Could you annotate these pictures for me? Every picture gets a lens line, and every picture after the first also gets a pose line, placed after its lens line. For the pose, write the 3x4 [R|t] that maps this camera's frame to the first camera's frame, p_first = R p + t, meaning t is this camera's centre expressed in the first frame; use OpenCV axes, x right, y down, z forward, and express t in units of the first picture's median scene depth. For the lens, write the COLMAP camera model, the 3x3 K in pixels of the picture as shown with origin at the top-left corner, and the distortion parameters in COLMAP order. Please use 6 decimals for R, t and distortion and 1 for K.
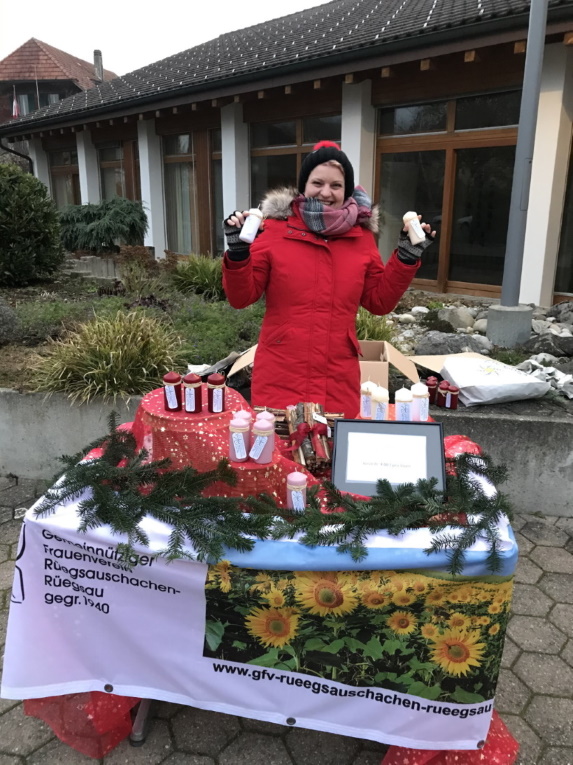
lens RADIAL K [[646.9, 0, 286.4], [0, 646.9, 384.1], [0, 0, 1]] dist [-0.016053, 0.000835]
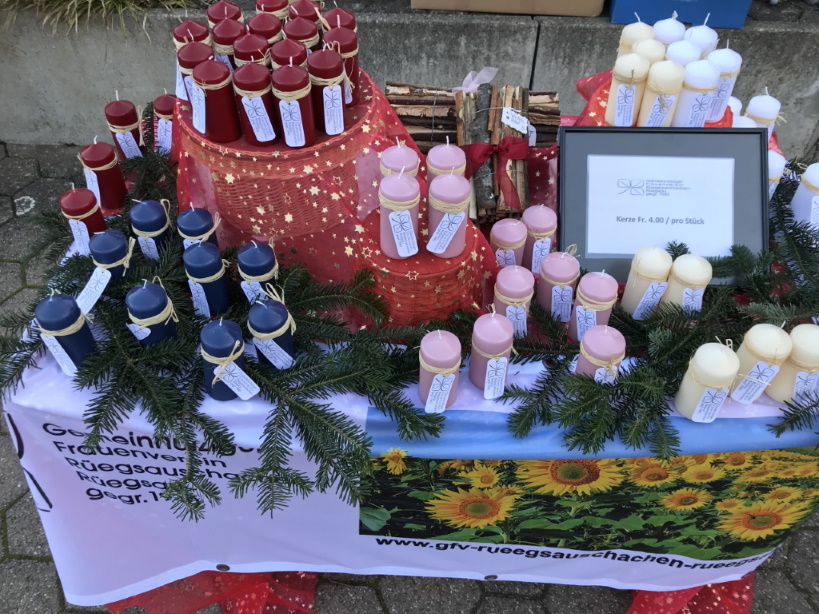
lens RADIAL K [[692.6, 0, 408.5], [0, 692.6, 305.7], [0, 0, 1]] dist [-0.016053, 0.000835]
pose [[0.994772, -0.081012, 0.062180, -0.107161], [0.039010, 0.864130, 0.501754, -0.122321], [-0.094380, -0.496705, 0.862773, 0.523684]]
